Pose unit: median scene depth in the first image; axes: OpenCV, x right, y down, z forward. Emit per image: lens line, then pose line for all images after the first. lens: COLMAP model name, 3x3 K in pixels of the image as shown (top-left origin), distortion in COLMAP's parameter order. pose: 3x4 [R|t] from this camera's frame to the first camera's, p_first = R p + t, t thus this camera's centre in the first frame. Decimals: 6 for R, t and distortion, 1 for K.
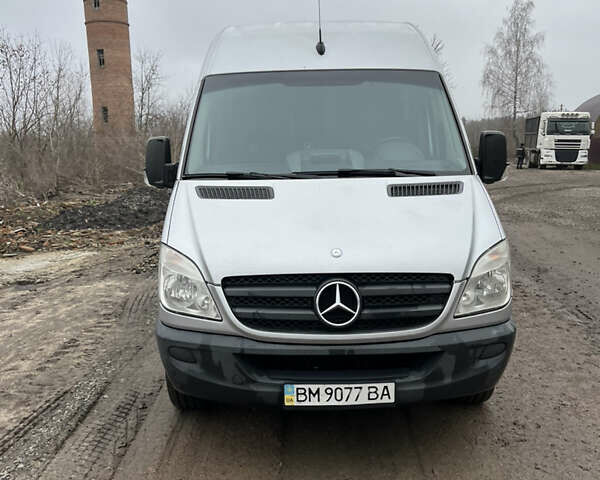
lens RADIAL K [[630.2, 0, 289.7], [0, 630.2, 241.4], [0, 0, 1]] dist [0.092777, -0.172013]
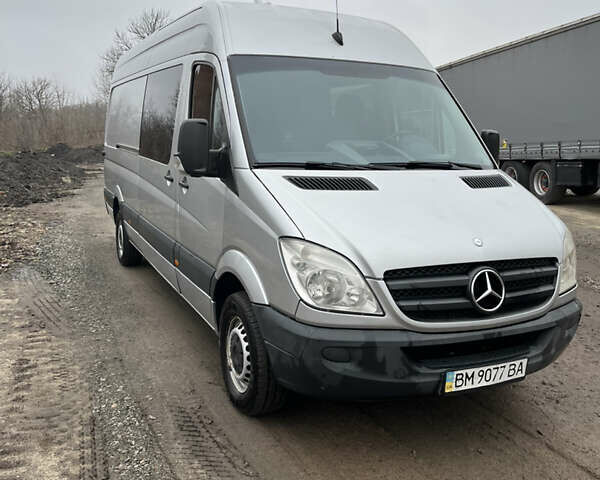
lens RADIAL K [[630.2, 0, 289.7], [0, 630.2, 241.4], [0, 0, 1]] dist [0.092777, -0.172013]
pose [[0.894689, -0.033038, 0.445466, -0.676008], [0.024905, 0.999399, 0.024100, -0.015933], [-0.445994, -0.010468, 0.894975, 0.195186]]
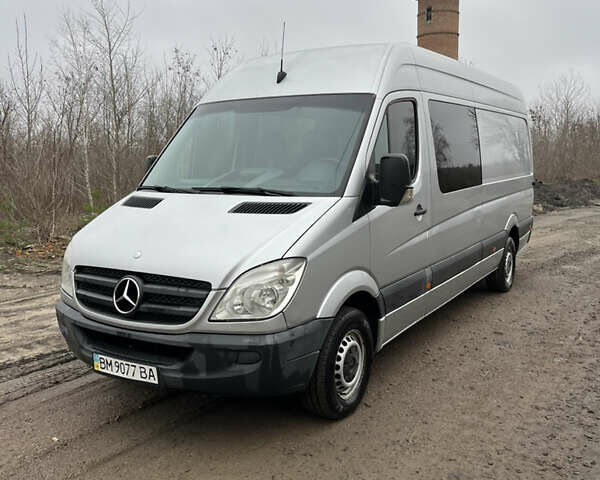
lens RADIAL K [[630.2, 0, 289.7], [0, 630.2, 241.4], [0, 0, 1]] dist [0.092777, -0.172013]
pose [[0.847546, 0.086088, -0.523693, 0.966925], [-0.091283, 0.995697, 0.015946, -0.053829], [0.522812, 0.034290, 0.851758, 0.105020]]
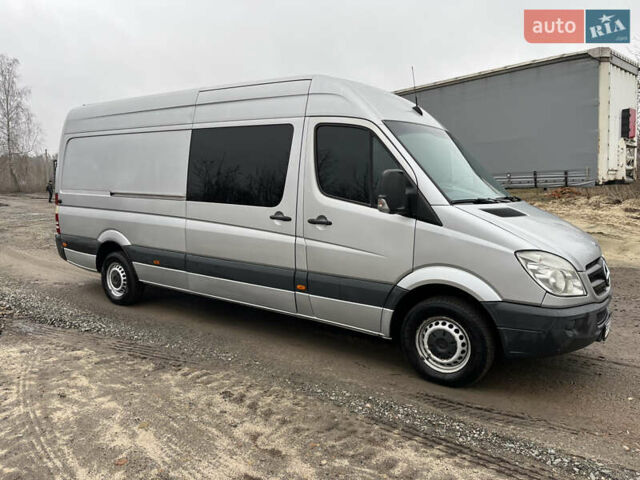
lens RADIAL K [[508.8, 0, 320.0], [0, 508.8, 240.0], [0, 0, 1]] dist [0.003538, -0.004215]
pose [[0.561267, -0.078625, 0.823892, -1.464449], [0.111054, 0.993630, 0.019169, -0.098194], [-0.820150, 0.080737, 0.566423, 0.834451]]
